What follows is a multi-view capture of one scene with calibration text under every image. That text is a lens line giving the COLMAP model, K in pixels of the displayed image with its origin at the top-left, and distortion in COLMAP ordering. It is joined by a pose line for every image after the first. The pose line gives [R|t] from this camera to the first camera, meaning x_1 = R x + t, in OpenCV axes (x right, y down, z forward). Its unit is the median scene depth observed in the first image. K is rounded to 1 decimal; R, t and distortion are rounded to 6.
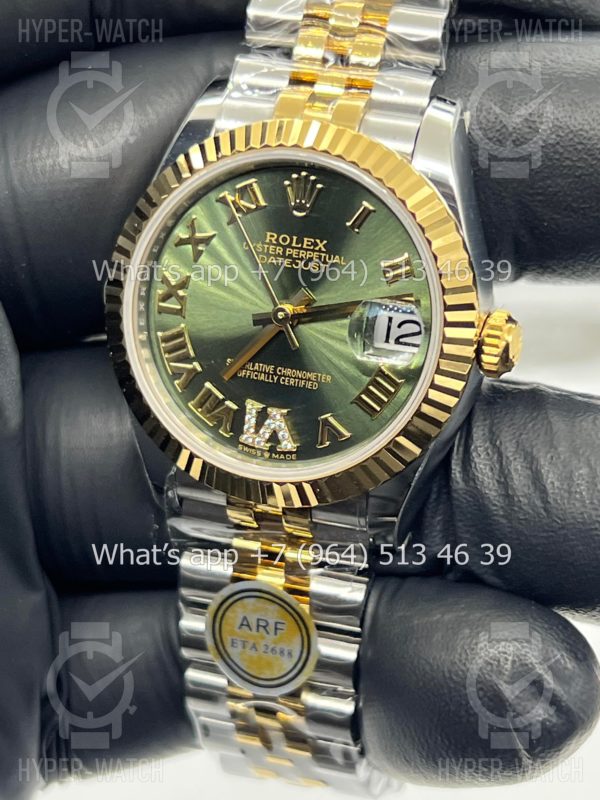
lens RADIAL K [[1855.5, 0, 300.0], [0, 1855.5, 400.0], [0, 0, 1]] dist [0.087298, 0.063835]
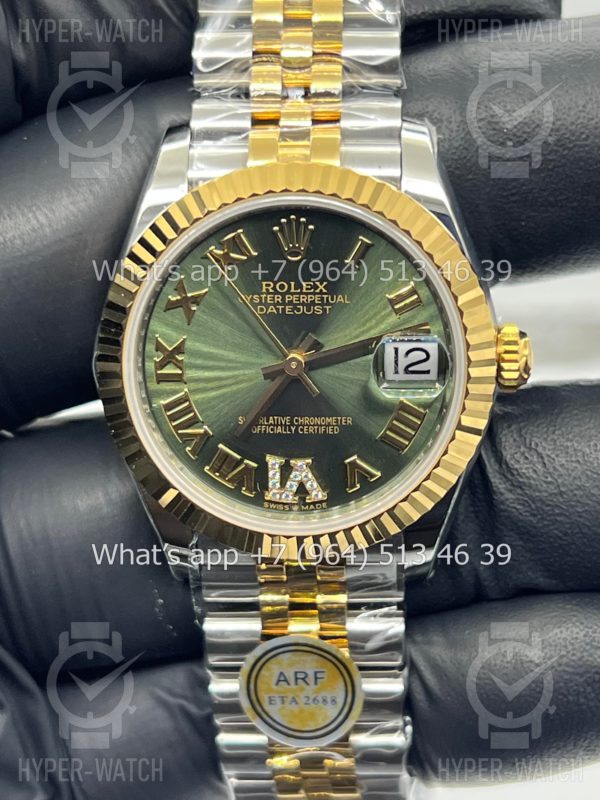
lens RADIAL K [[1855.5, 0, 300.0], [0, 1855.5, 400.0], [0, 0, 1]] dist [0.087298, 0.063835]
pose [[0.965849, -0.167800, 0.197429, -0.198064], [0.161692, 0.985732, 0.046780, -0.071198], [-0.202462, -0.013260, 0.979200, 0.050005]]
